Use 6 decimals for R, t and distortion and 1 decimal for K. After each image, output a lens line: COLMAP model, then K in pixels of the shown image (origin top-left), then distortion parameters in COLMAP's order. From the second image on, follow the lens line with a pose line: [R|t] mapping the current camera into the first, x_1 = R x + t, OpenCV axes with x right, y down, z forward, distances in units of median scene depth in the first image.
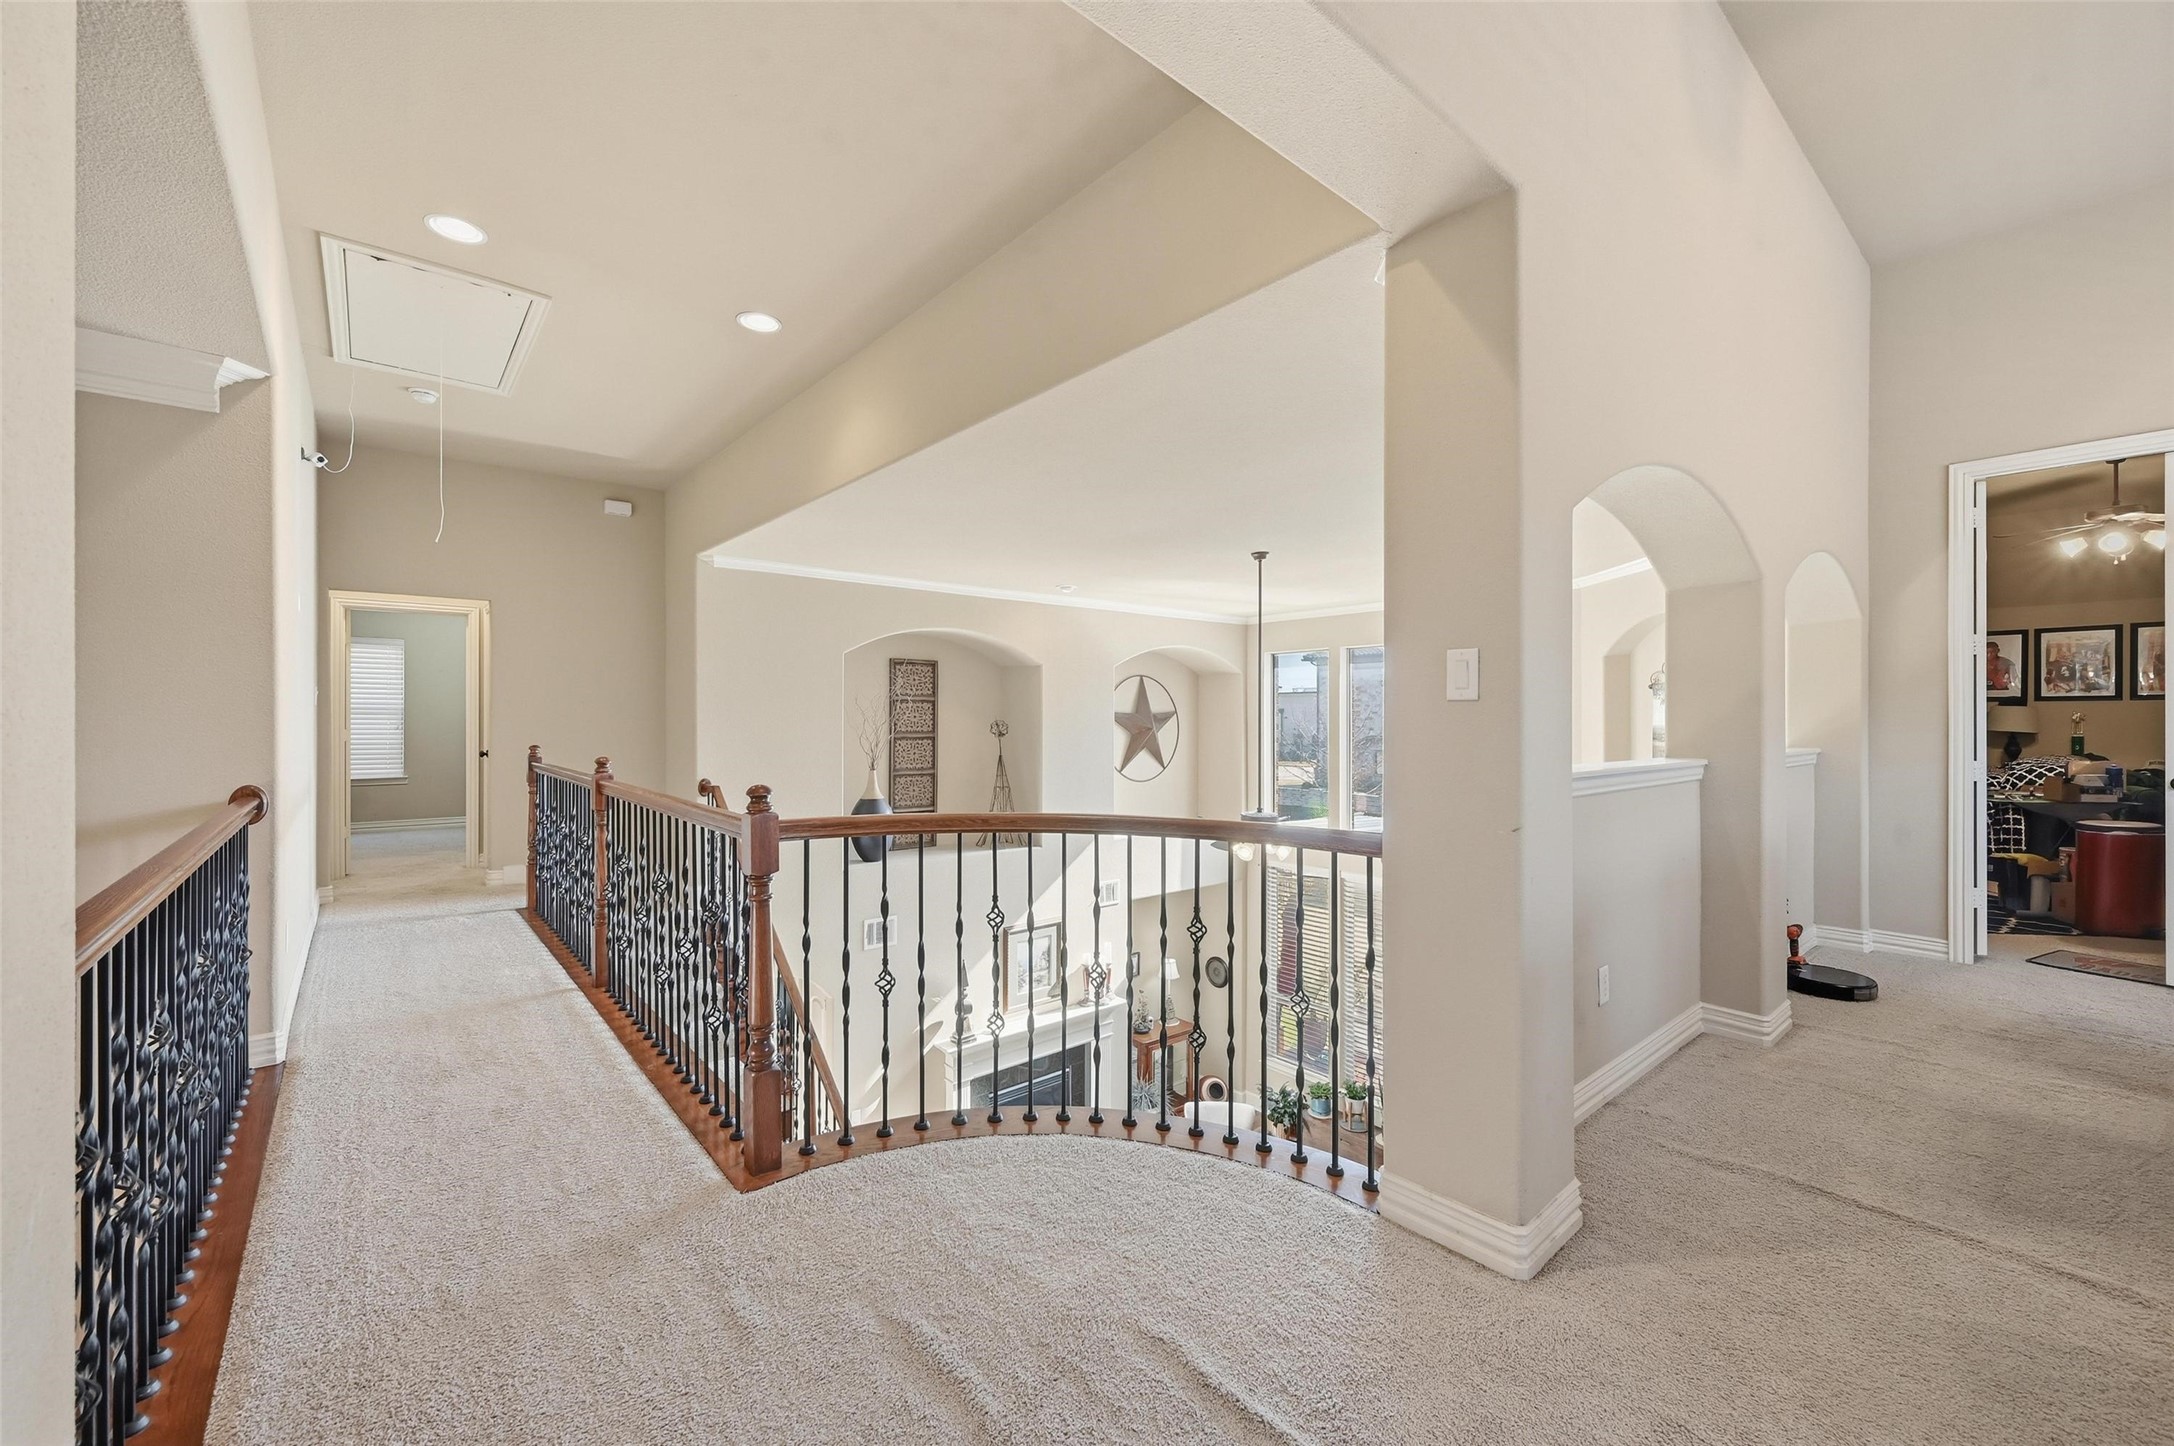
lens RADIAL K [[864.3, 0, 1075.8], [0, 864.3, 728.0], [0, 0, 1]] dist [0.004352, 0.001371]
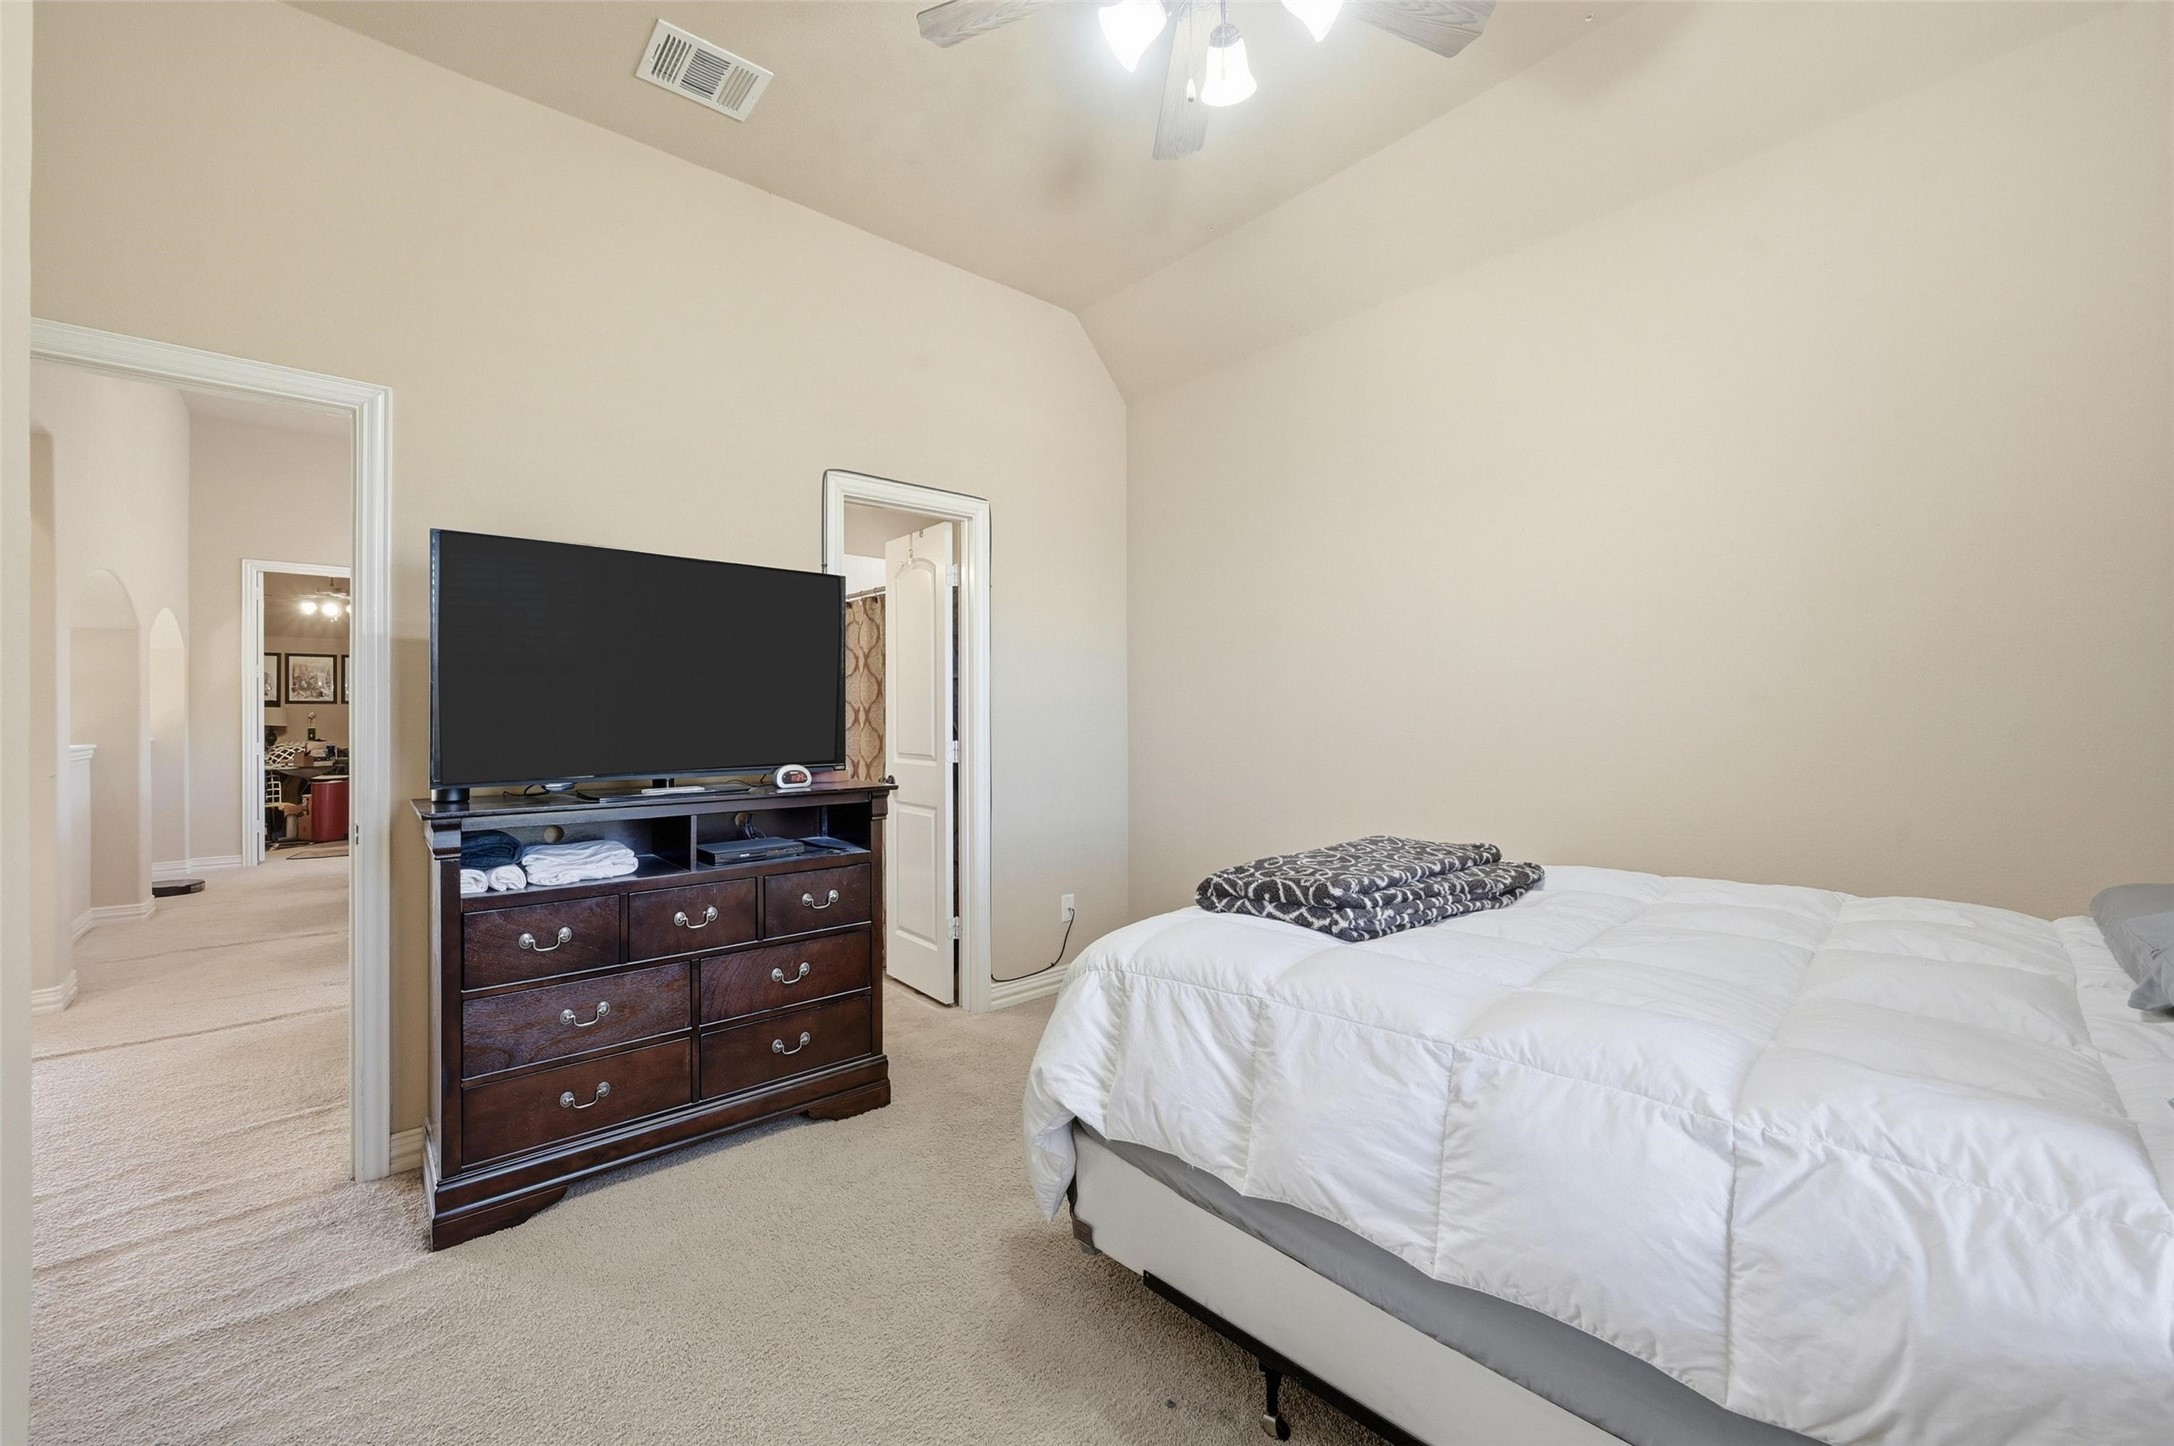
lens RADIAL K [[864.3, 0, 1076.8], [0, 864.3, 722.7], [0, 0, 1]] dist [0.004352, 0.001371]
pose [[-0.007569, -0.000676, 0.999971, -0.518226], [0.000662, 1.000000, 0.000681, -0.000443], [-0.999971, 0.000667, -0.007568, -0.447496]]
